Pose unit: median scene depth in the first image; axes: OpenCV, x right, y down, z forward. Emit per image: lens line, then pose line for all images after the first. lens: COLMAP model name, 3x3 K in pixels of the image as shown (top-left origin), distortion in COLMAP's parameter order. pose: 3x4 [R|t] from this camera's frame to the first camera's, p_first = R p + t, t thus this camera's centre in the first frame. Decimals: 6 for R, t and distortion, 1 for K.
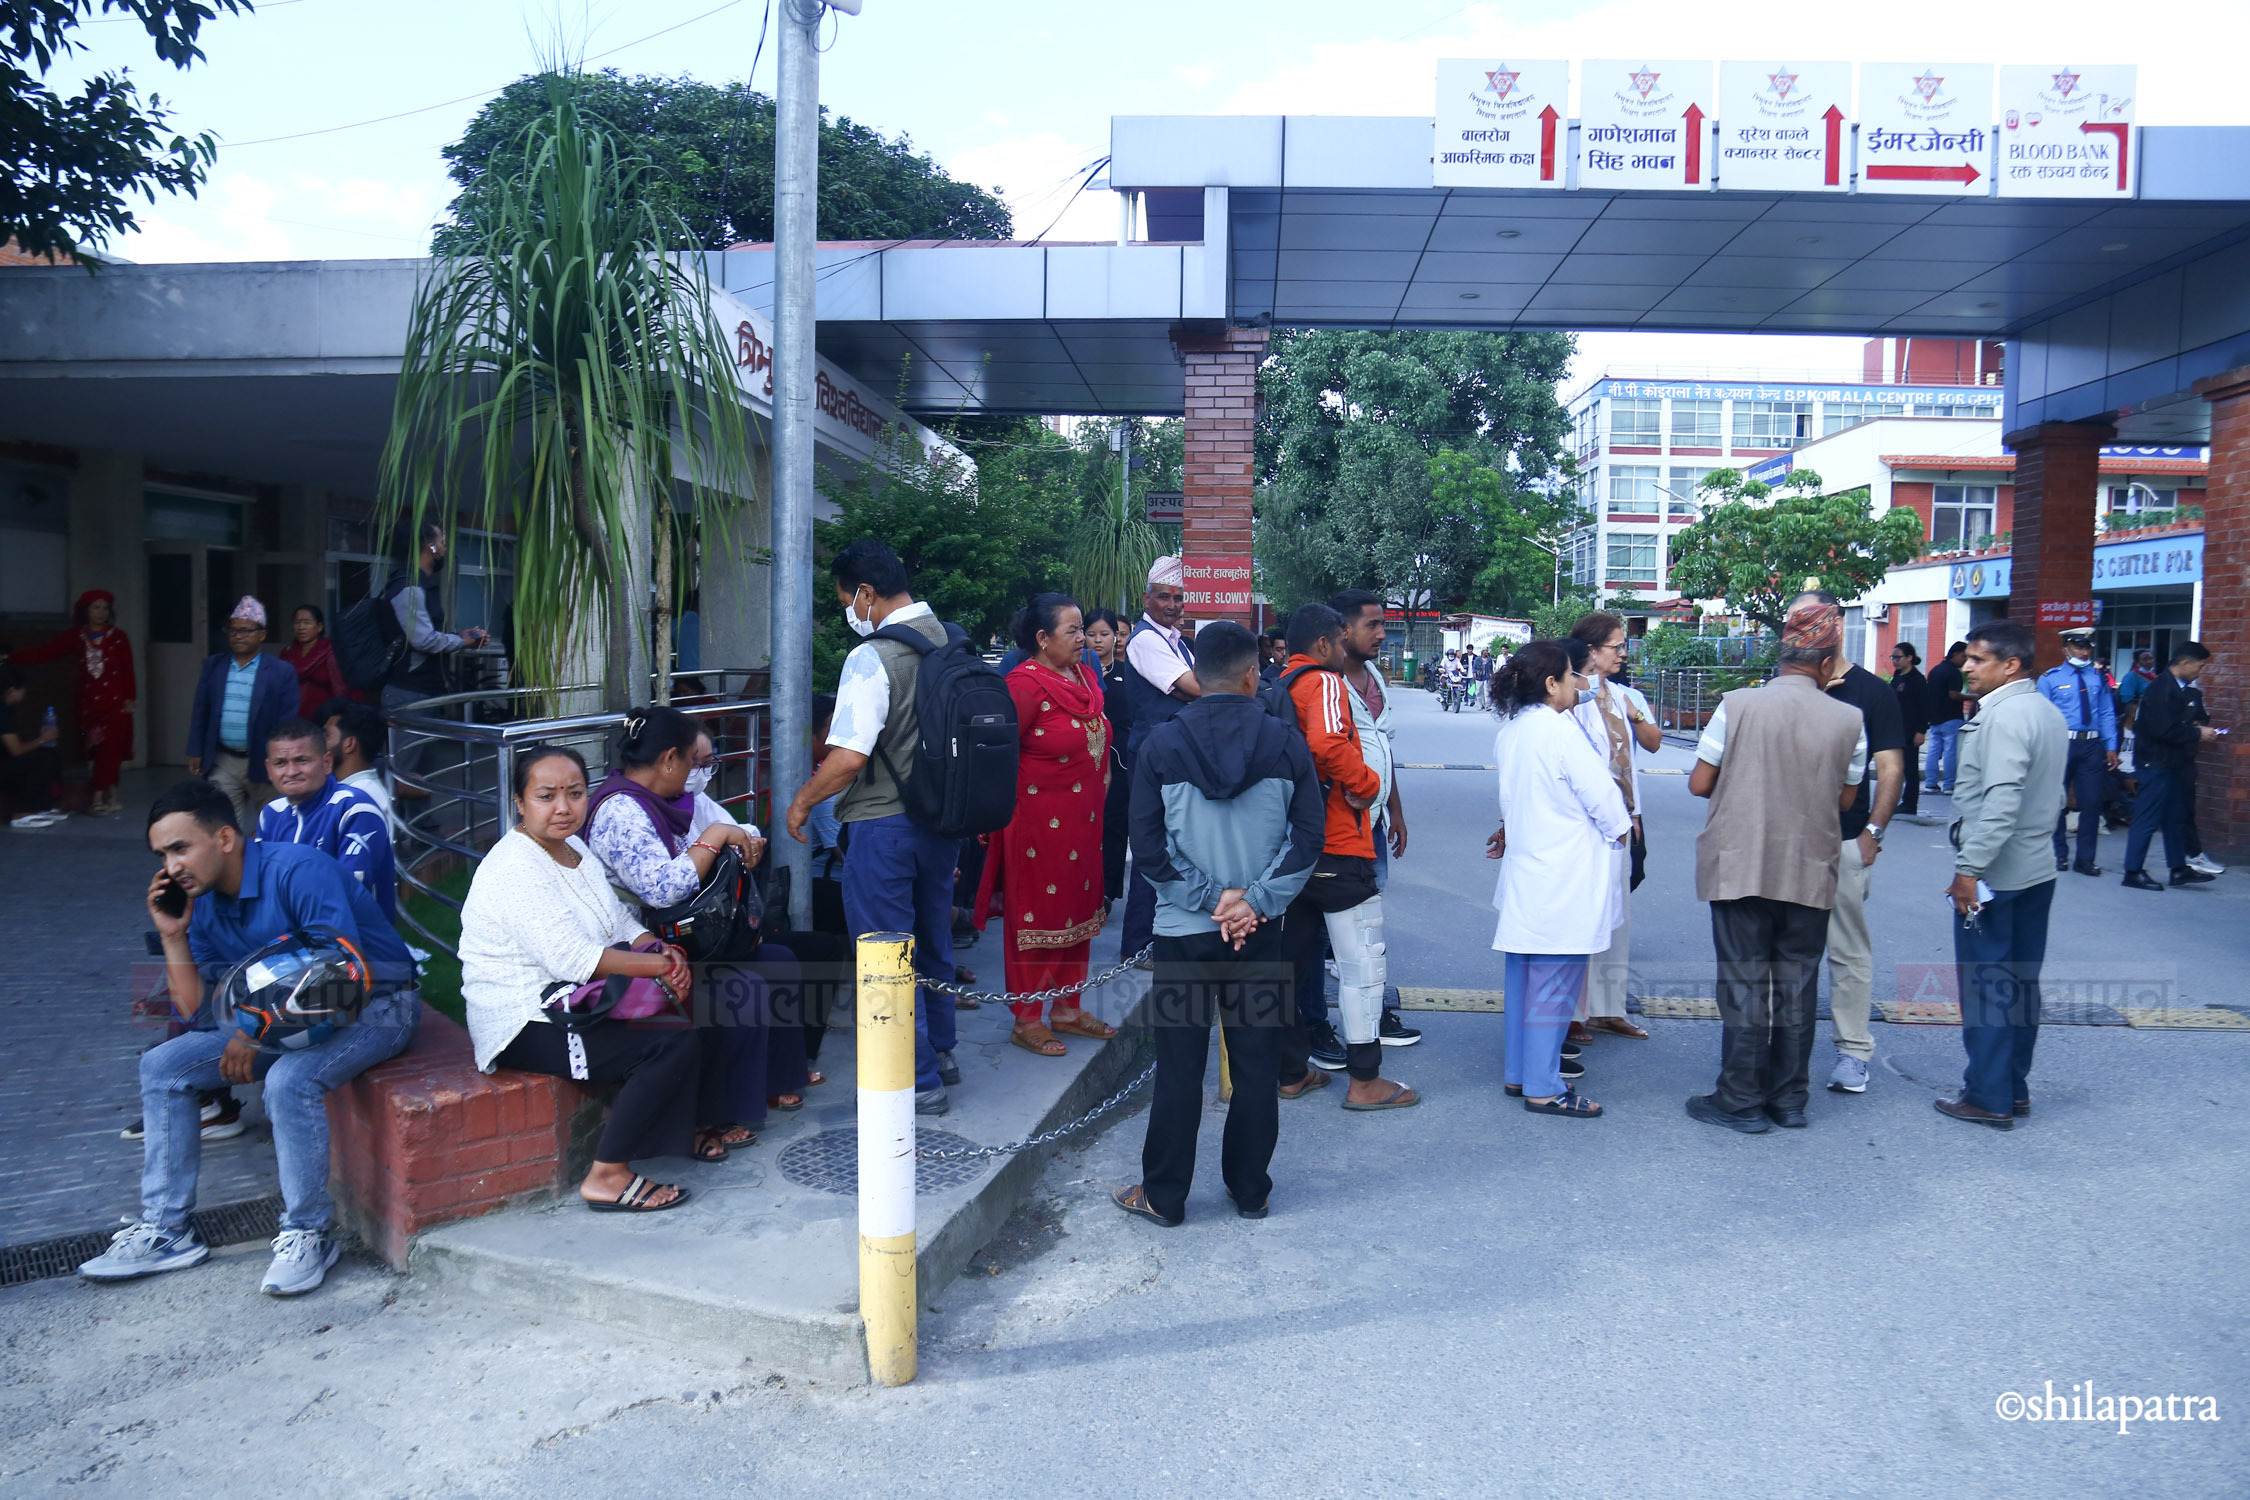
lens RADIAL K [[1513.4, 0, 1059.3], [0, 1513.4, 757.4], [0, 0, 1]] dist [-0.102878, 0.045738]
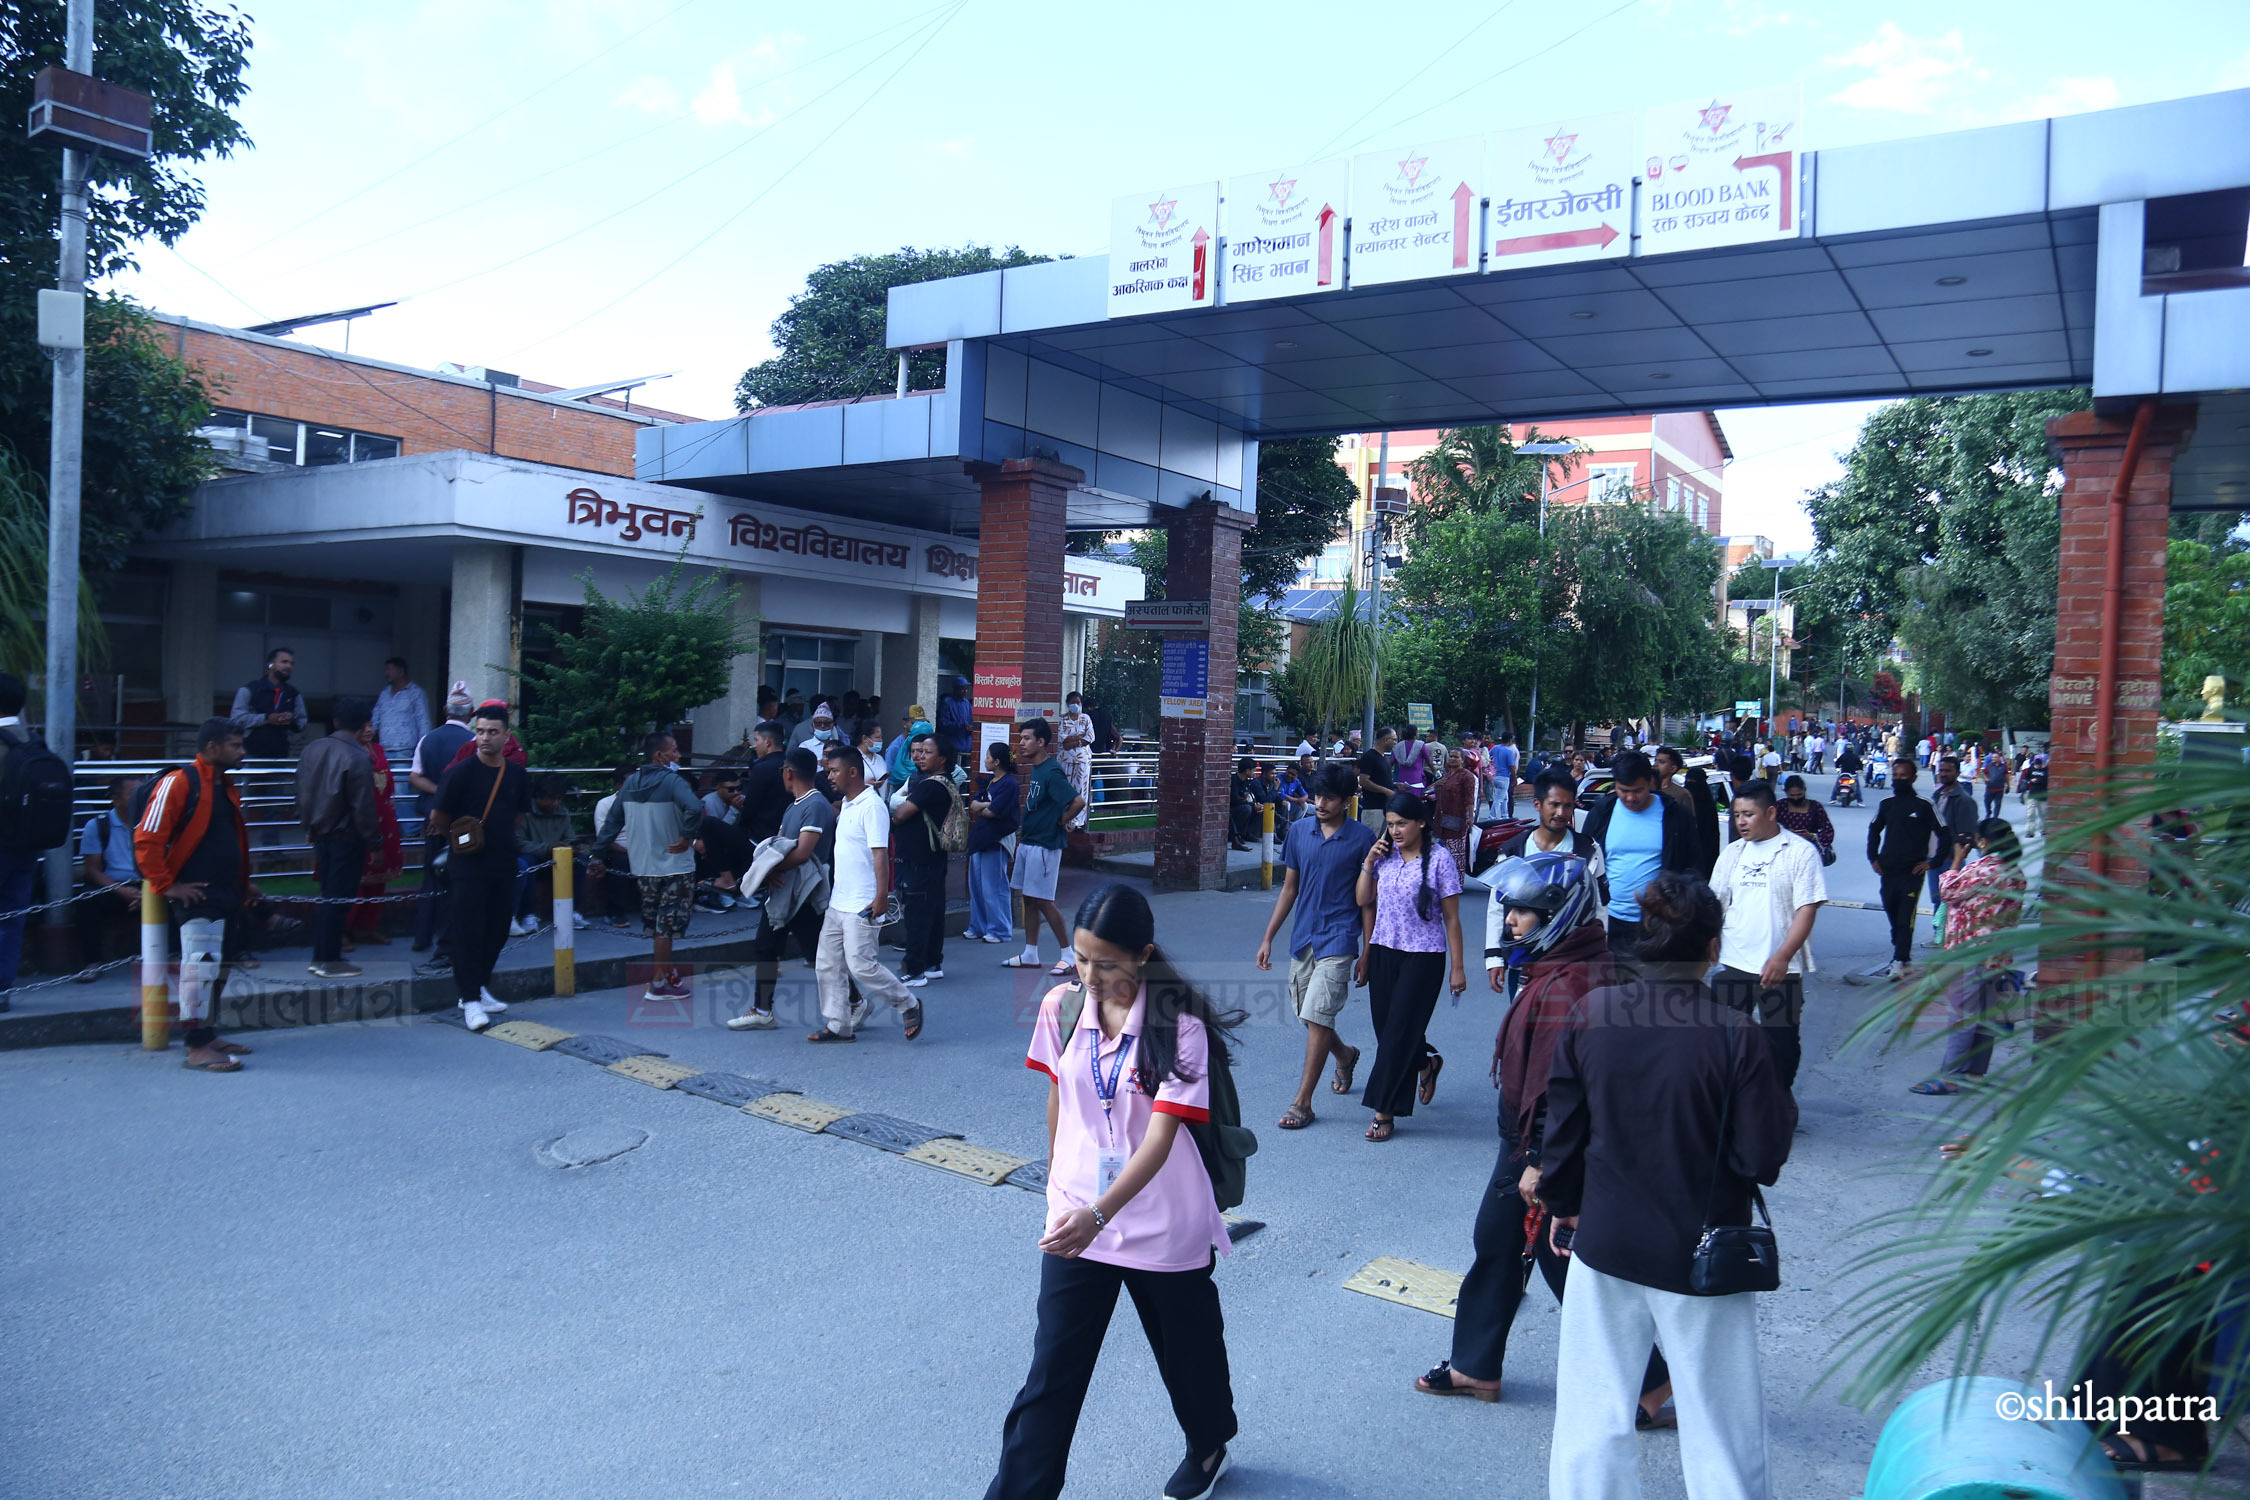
lens RADIAL K [[1513.4, 0, 1134.2], [0, 1513.4, 744.3], [0, 0, 1]] dist [-0.102878, 0.045738]
pose [[0.881460, 0.028607, -0.471391, 0.802434], [-0.057900, 0.997180, -0.047753, -0.033017], [0.468695, 0.069385, 0.880631, 0.089592]]
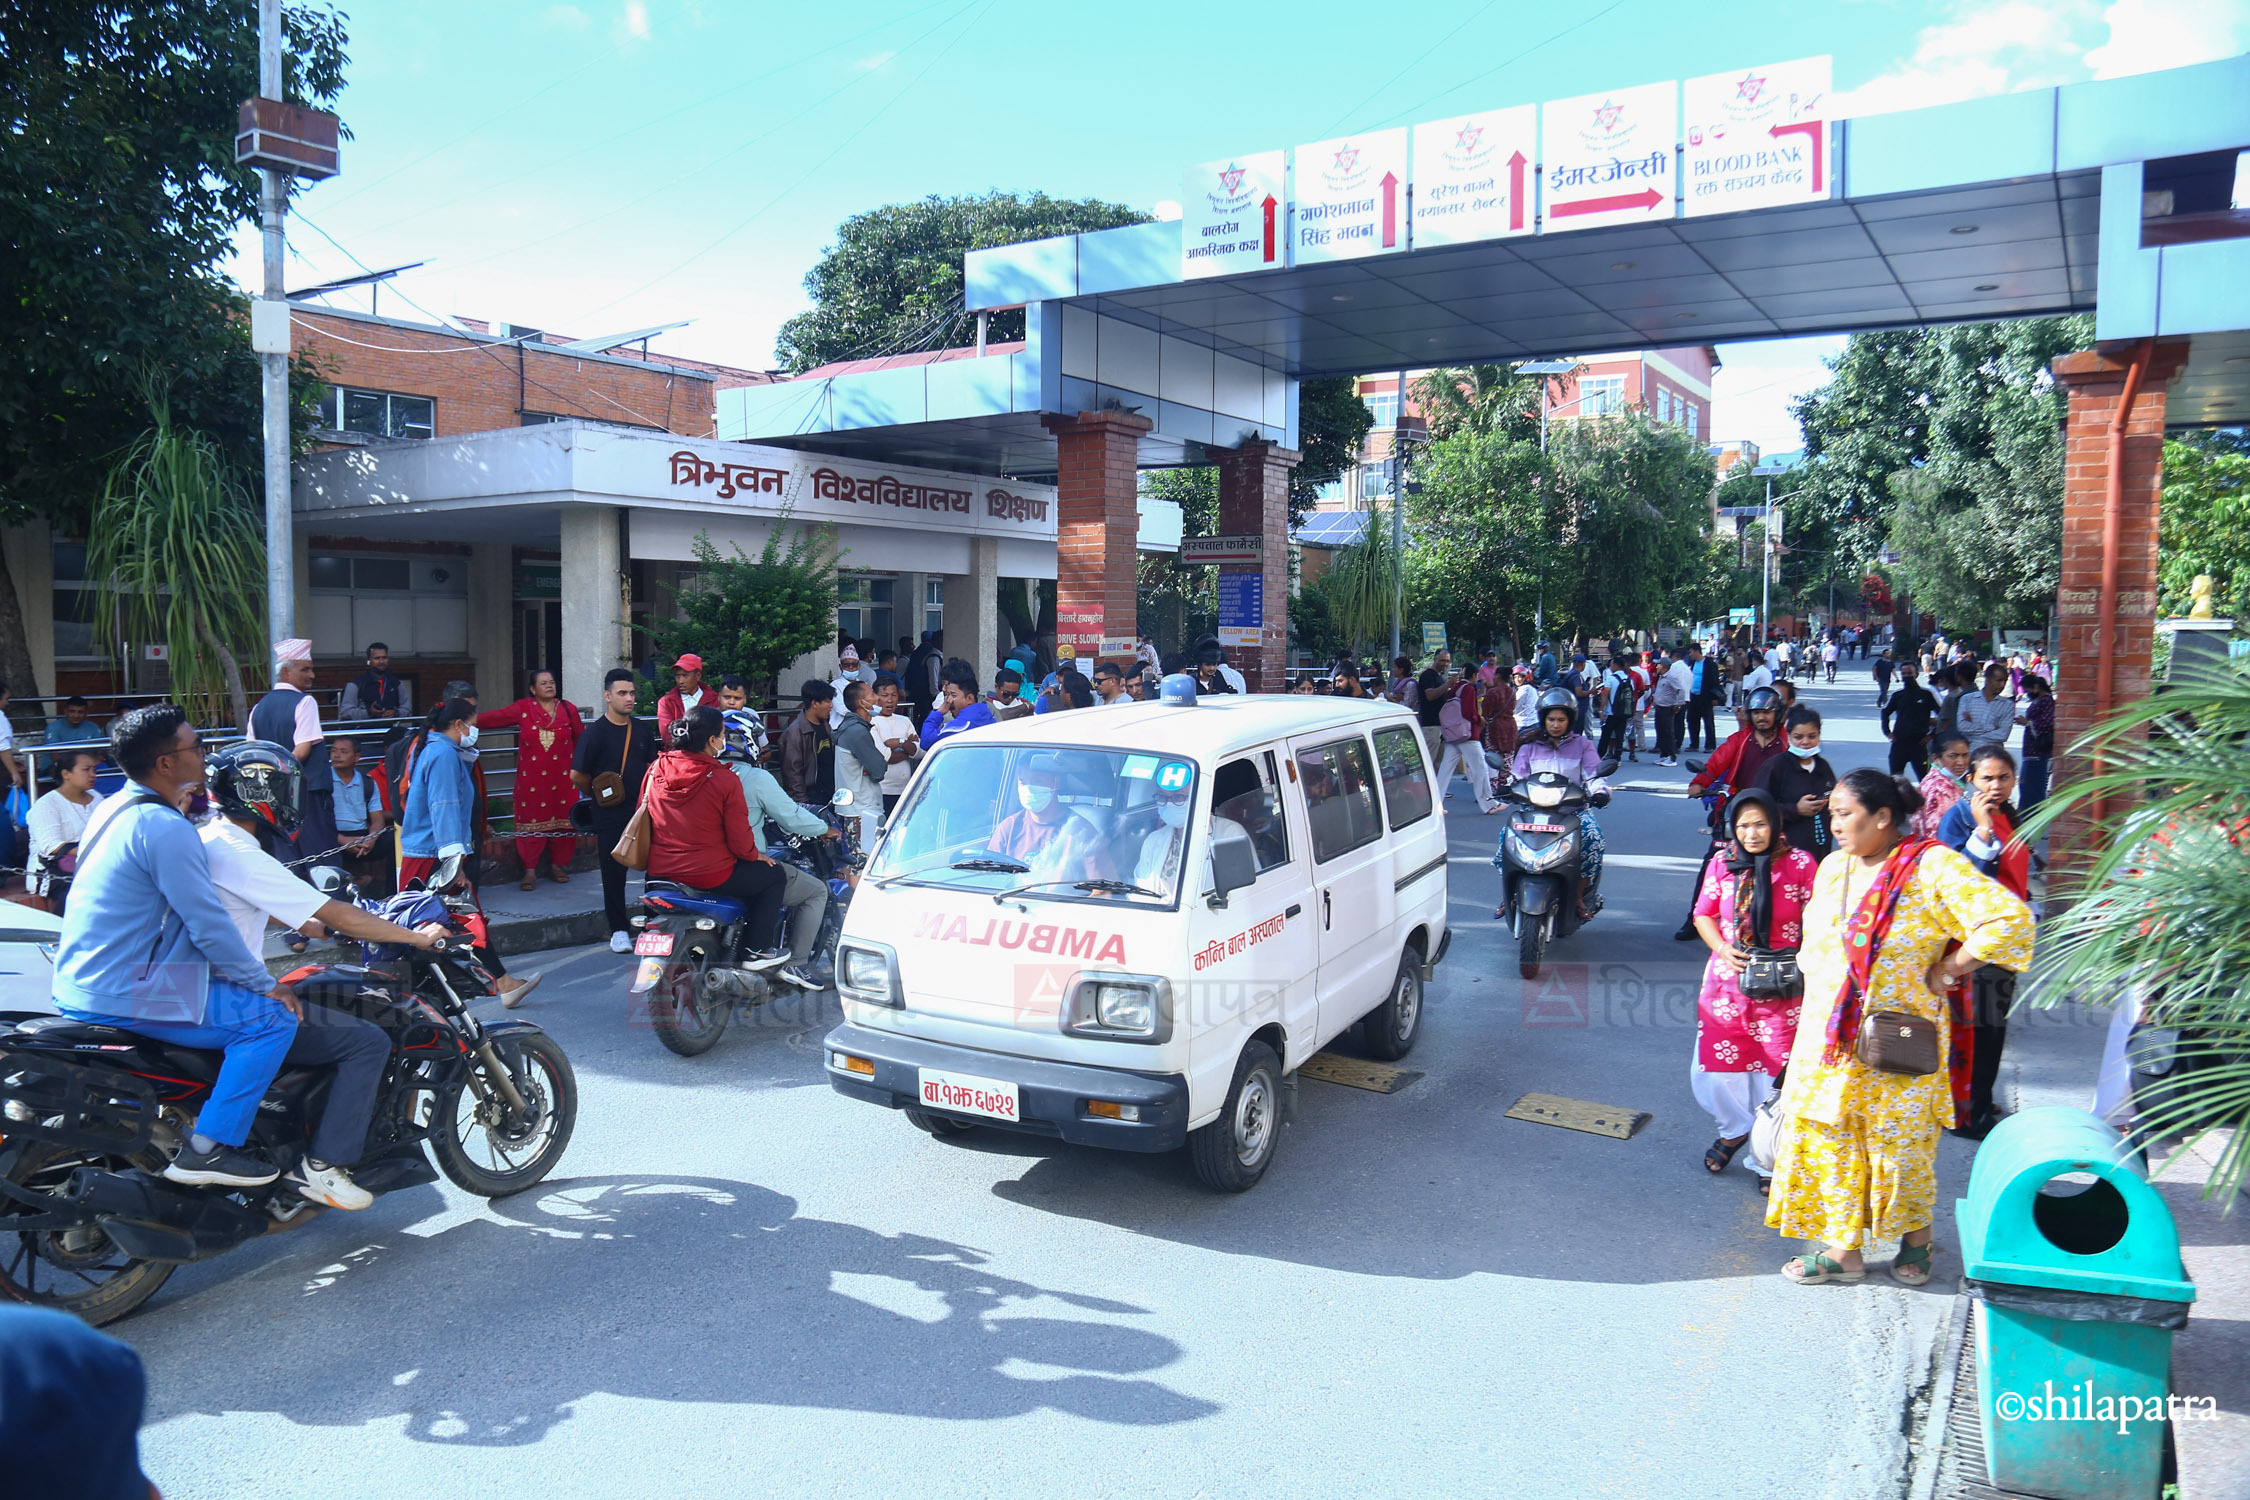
lens RADIAL K [[1513.4, 0, 1120.4], [0, 1513.4, 747.1], [0, 0, 1]] dist [-0.102878, 0.045738]
pose [[0.882272, 0.023291, -0.470163, 0.780930], [-0.024206, 0.999699, 0.004099, -0.030014], [0.470116, 0.007764, 0.882570, -0.038969]]
